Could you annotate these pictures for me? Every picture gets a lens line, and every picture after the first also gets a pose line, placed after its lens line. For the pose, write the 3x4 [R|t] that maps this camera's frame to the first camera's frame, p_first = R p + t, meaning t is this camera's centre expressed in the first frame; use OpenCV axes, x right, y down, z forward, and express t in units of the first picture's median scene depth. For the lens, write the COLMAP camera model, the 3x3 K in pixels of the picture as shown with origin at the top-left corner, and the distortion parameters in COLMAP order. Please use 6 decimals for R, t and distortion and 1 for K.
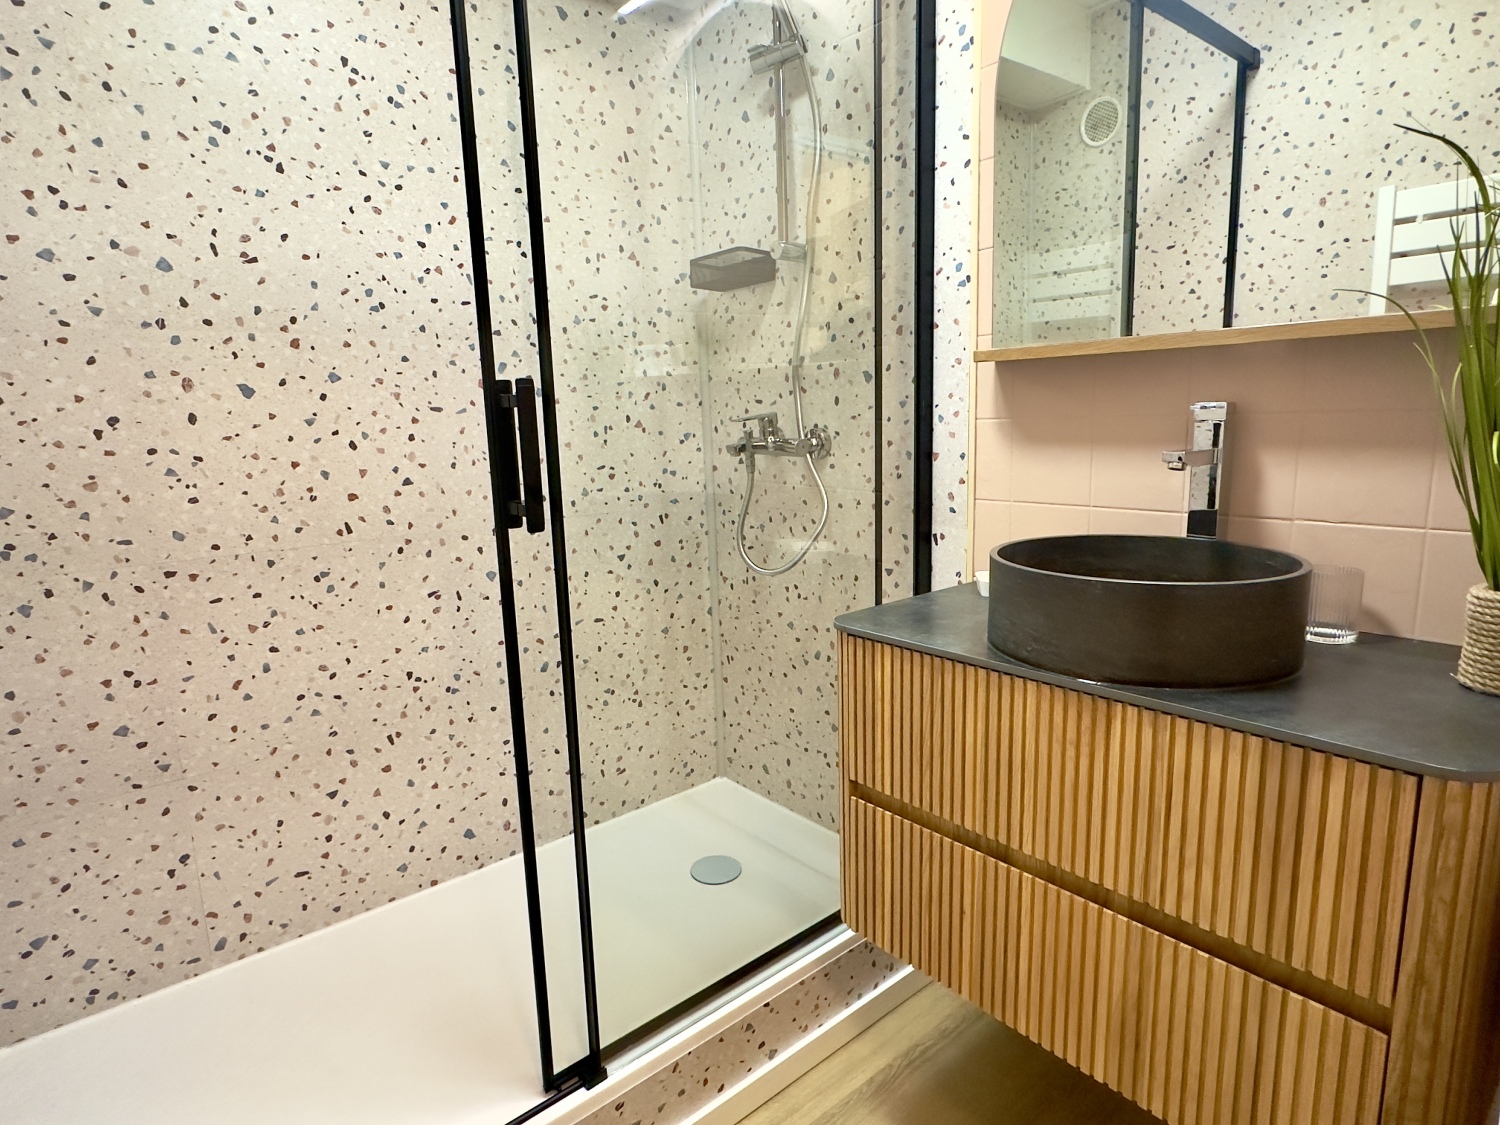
lens RADIAL K [[826.1, 0, 748.4], [0, 826.1, 558.5], [0, 0, 1]] dist [-0.004795, 0.001864]
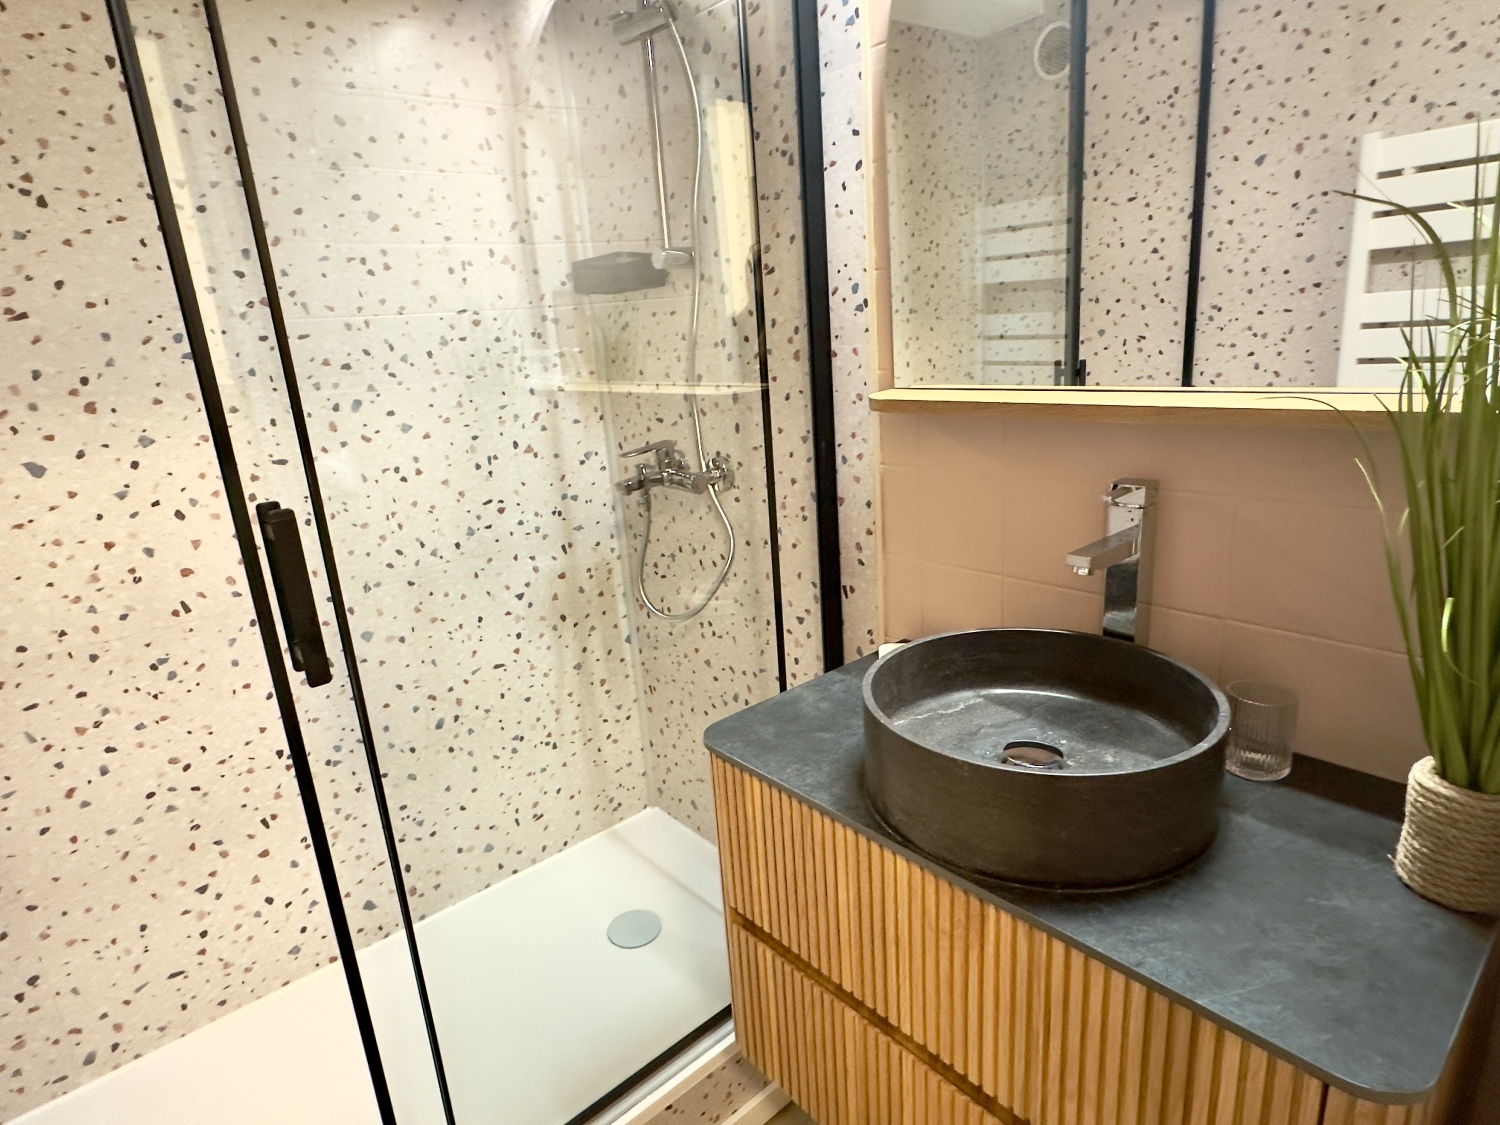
lens RADIAL K [[826.1, 0, 750.5], [0, 826.1, 554.9], [0, 0, 1]] dist [-0.004795, 0.001864]
pose [[0.999167, -0.040699, 0.003003, 0.125922], [0.040221, 0.994543, 0.096265, -0.156199], [-0.006905, -0.096064, 0.995351, 0.117104]]
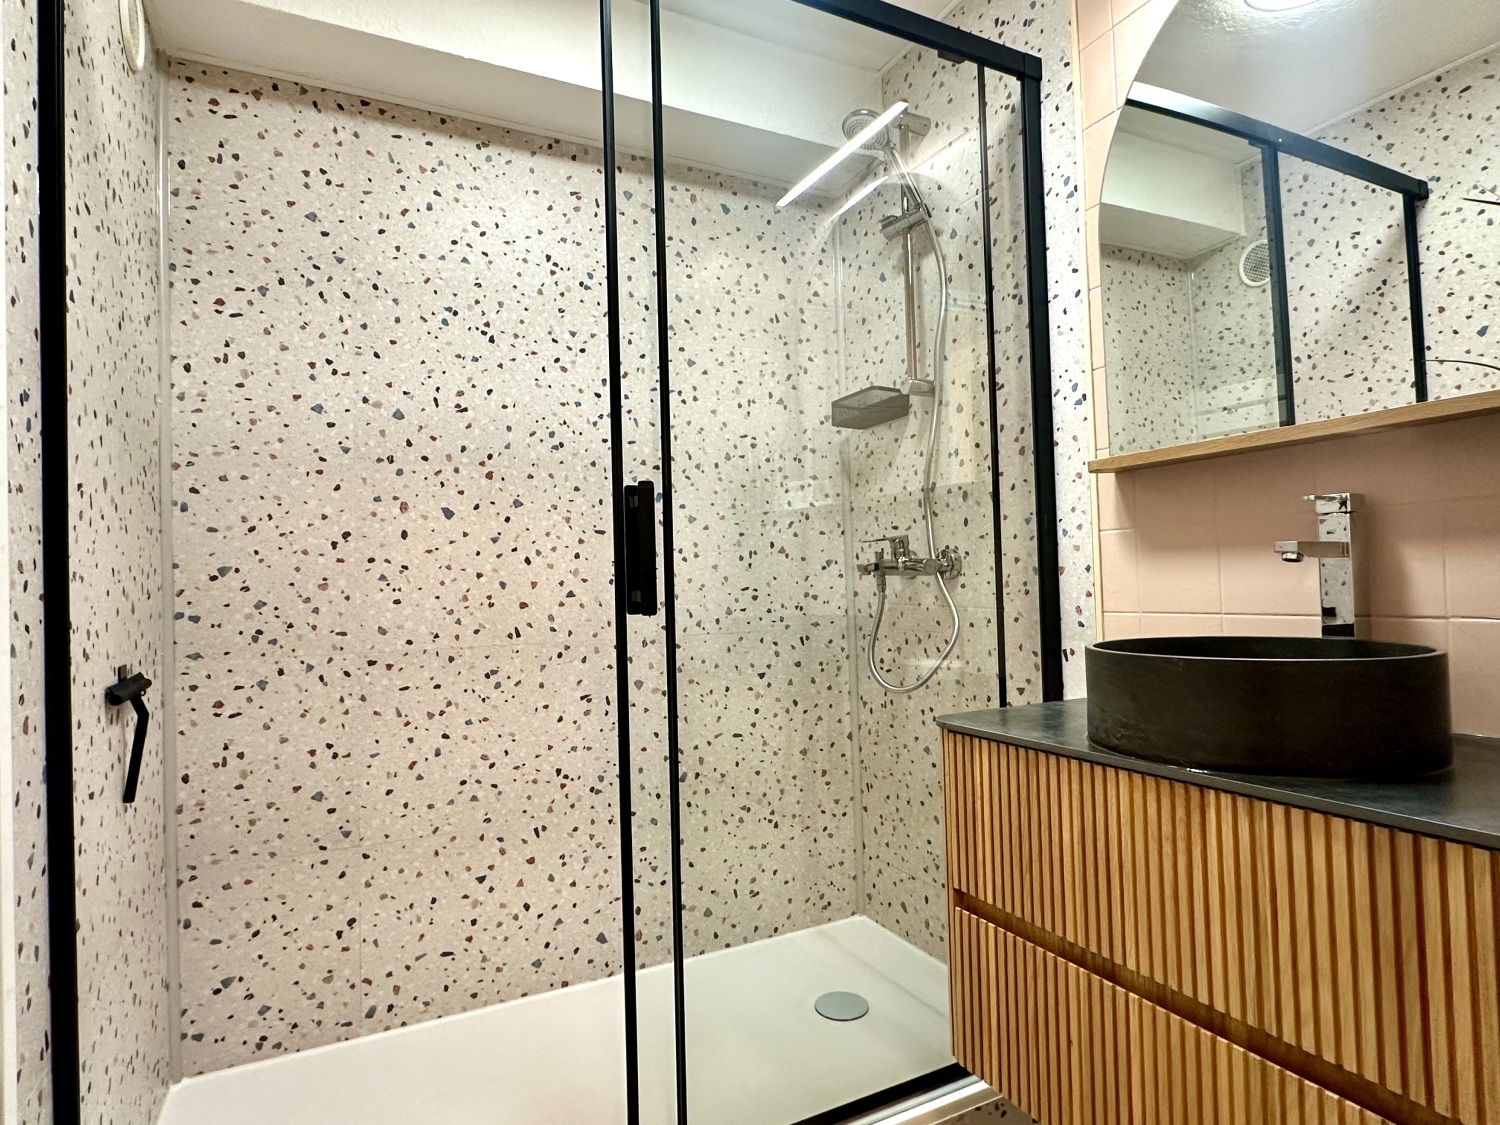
lens RADIAL K [[826.1, 0, 751.1], [0, 826.1, 559.6], [0, 0, 1]] dist [-0.004795, 0.001864]
pose [[0.973565, -0.002424, -0.228399, 0.090562], [-0.042562, 0.980505, -0.191827, 0.070305], [0.224412, 0.196477, 0.954482, -0.035187]]
